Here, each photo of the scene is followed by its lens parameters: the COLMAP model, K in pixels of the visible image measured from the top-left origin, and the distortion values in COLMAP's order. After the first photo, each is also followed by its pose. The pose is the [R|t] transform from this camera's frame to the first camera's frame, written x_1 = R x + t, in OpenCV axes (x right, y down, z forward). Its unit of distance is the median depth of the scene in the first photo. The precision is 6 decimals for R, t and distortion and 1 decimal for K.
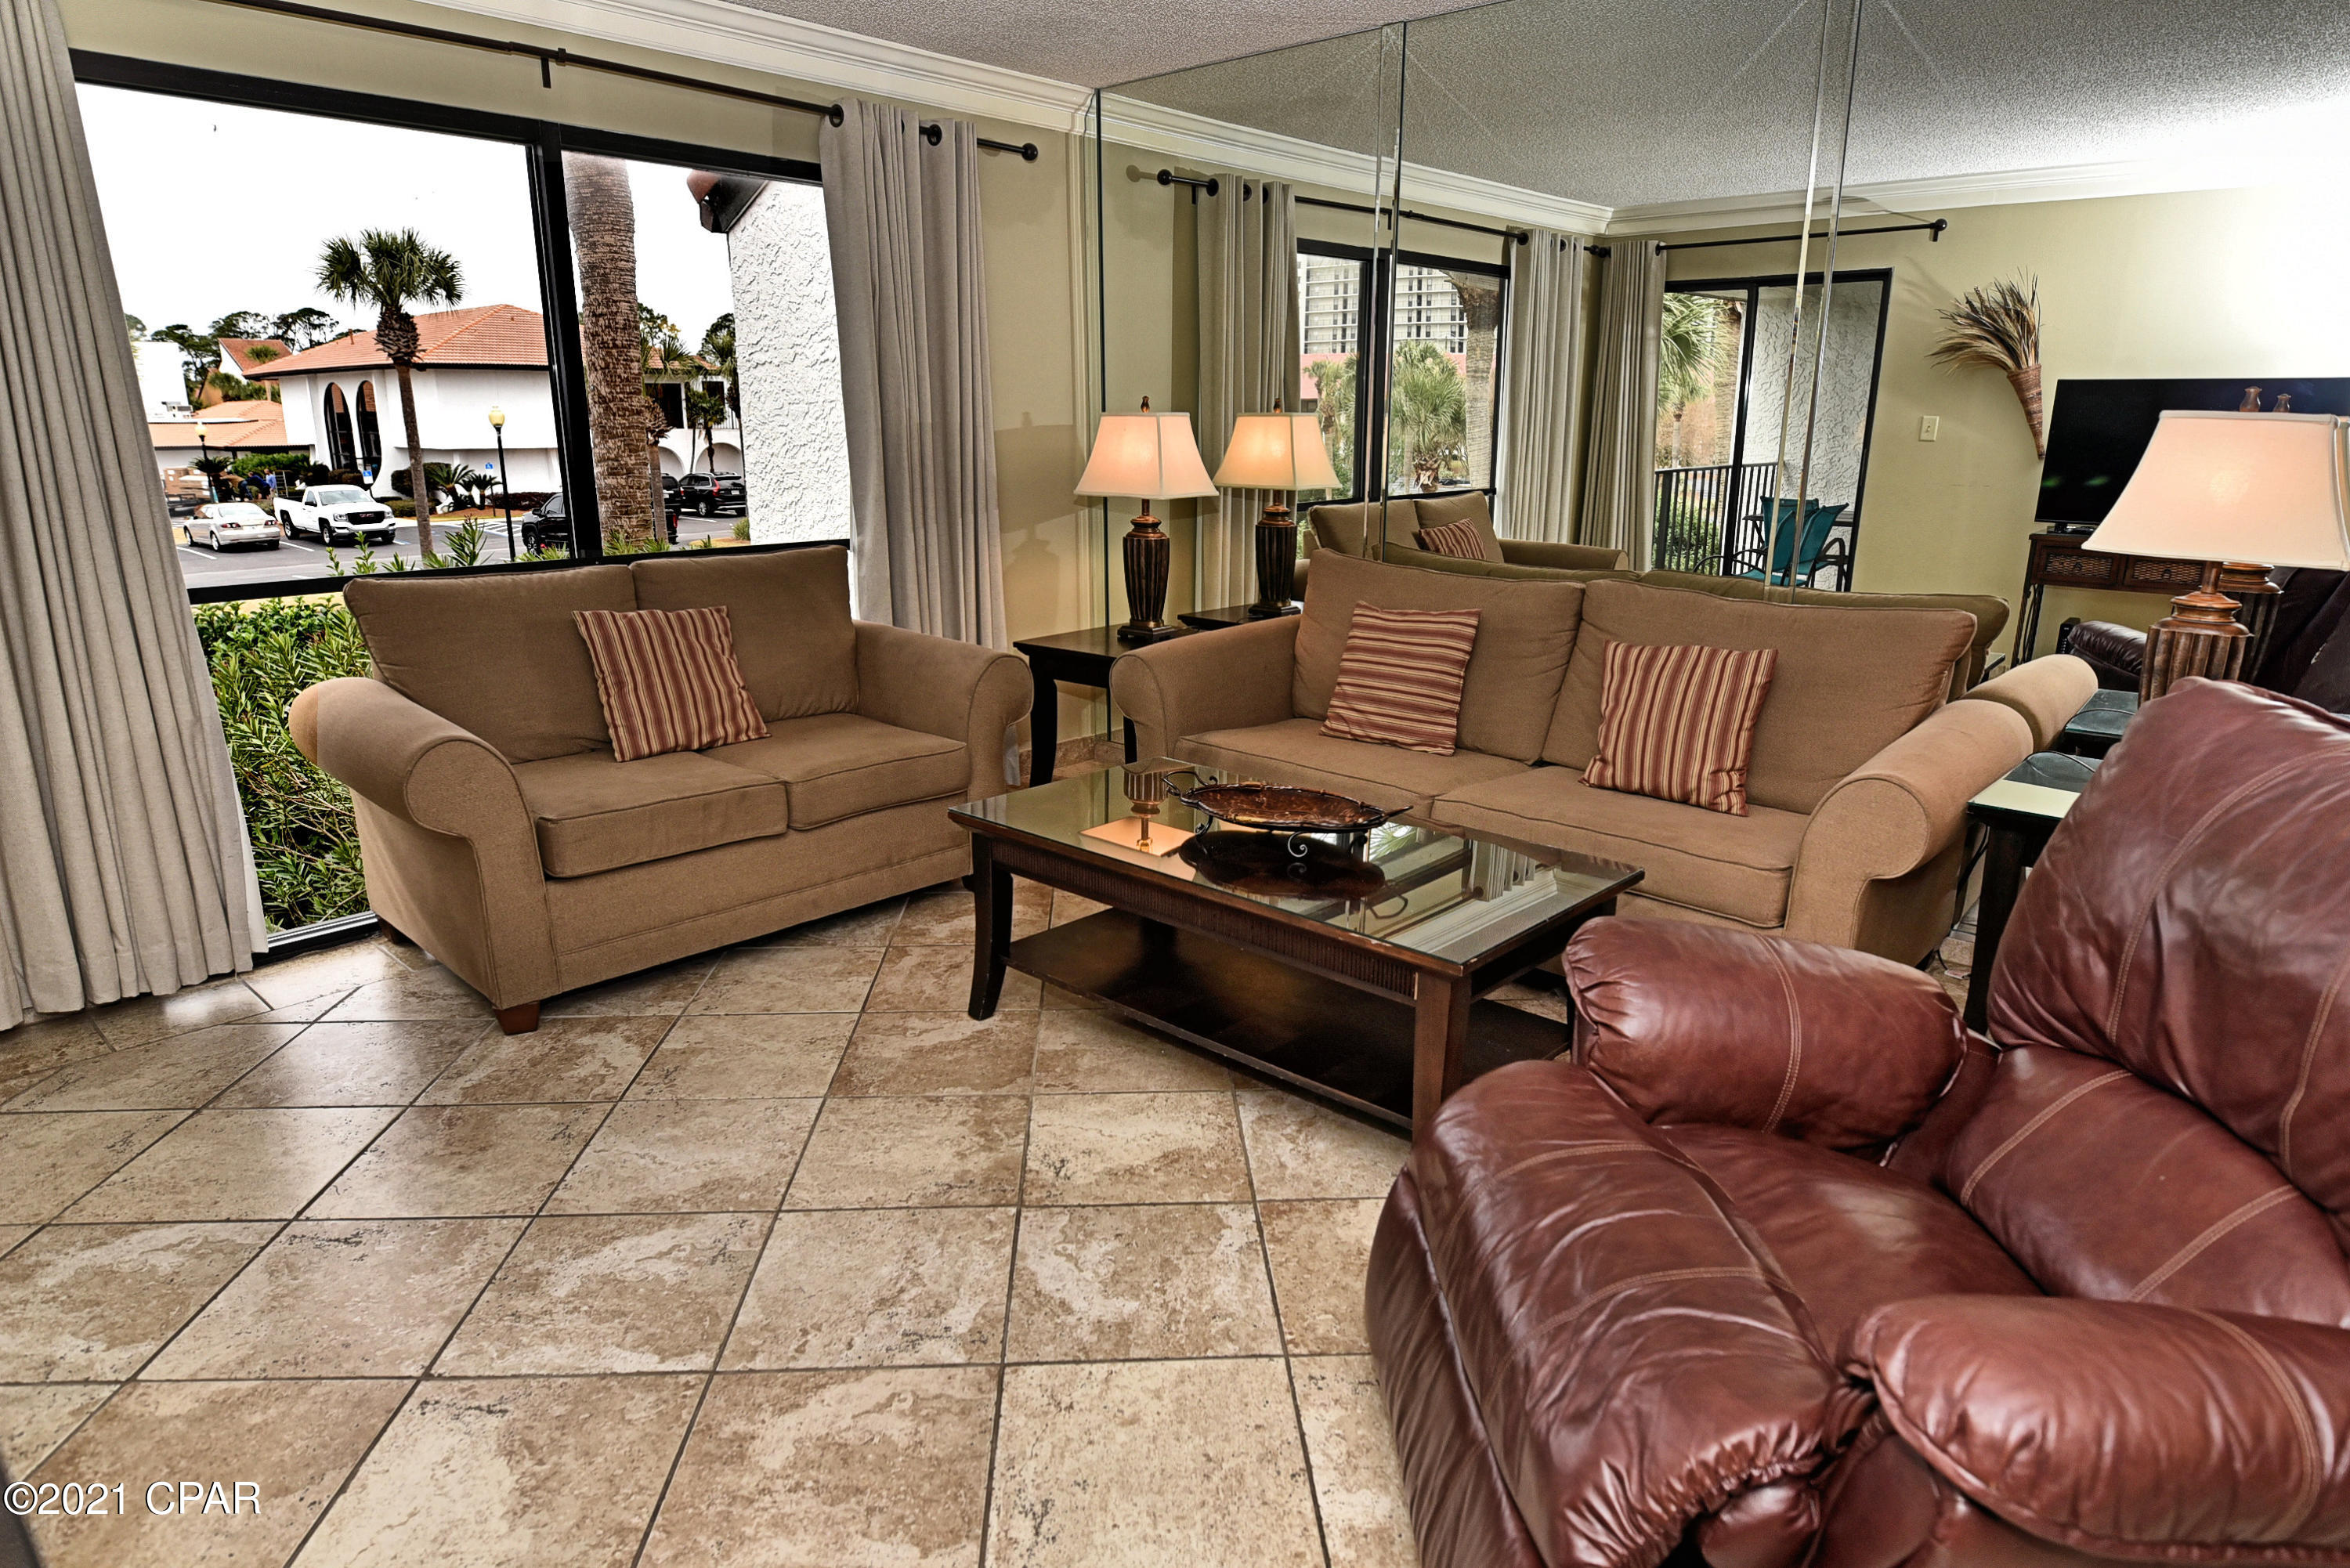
lens RADIAL K [[1357.1, 0, 1180.1], [0, 1357.1, 789.3], [0, 0, 1]] dist [-0.021927, -0.002350]
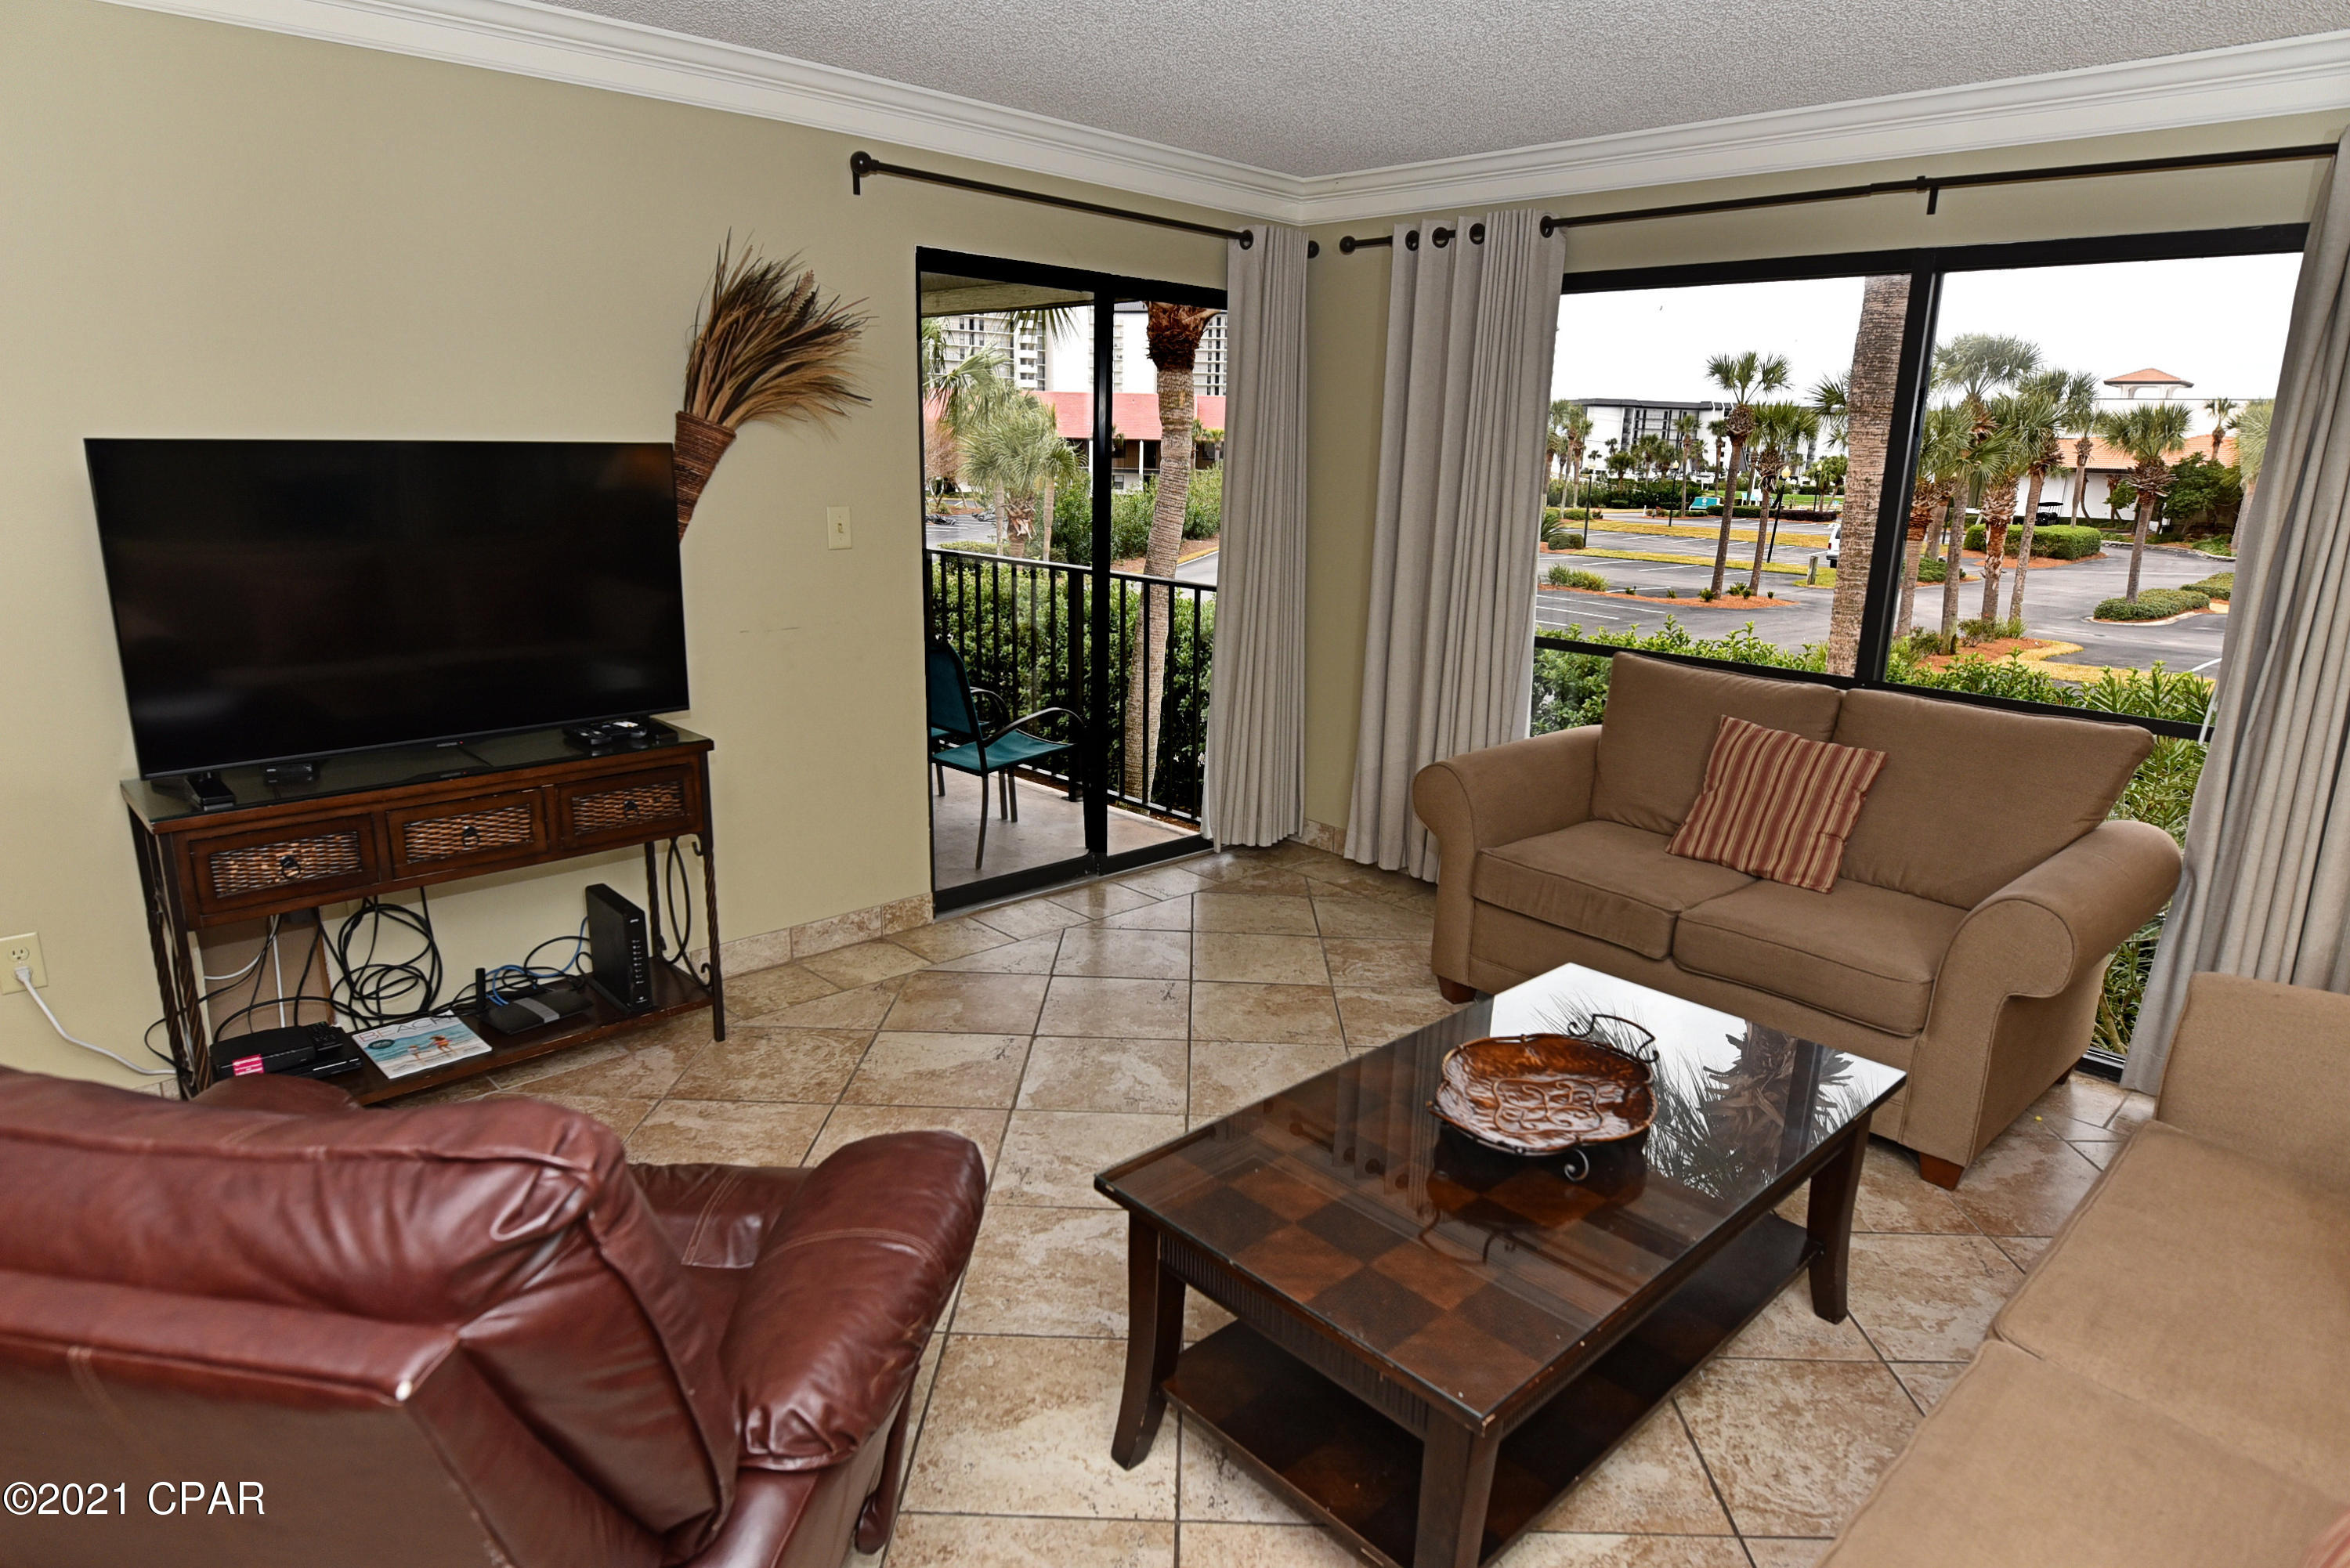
lens RADIAL K [[1357.1, 0, 1180.1], [0, 1357.1, 783.0], [0, 0, 1]] dist [-0.021927, -0.002350]
pose [[-0.076373, 0.234662, -0.969072, 0.534649], [-0.284730, 0.926307, 0.246746, -0.187331], [0.955561, 0.294769, -0.003930, 0.507517]]
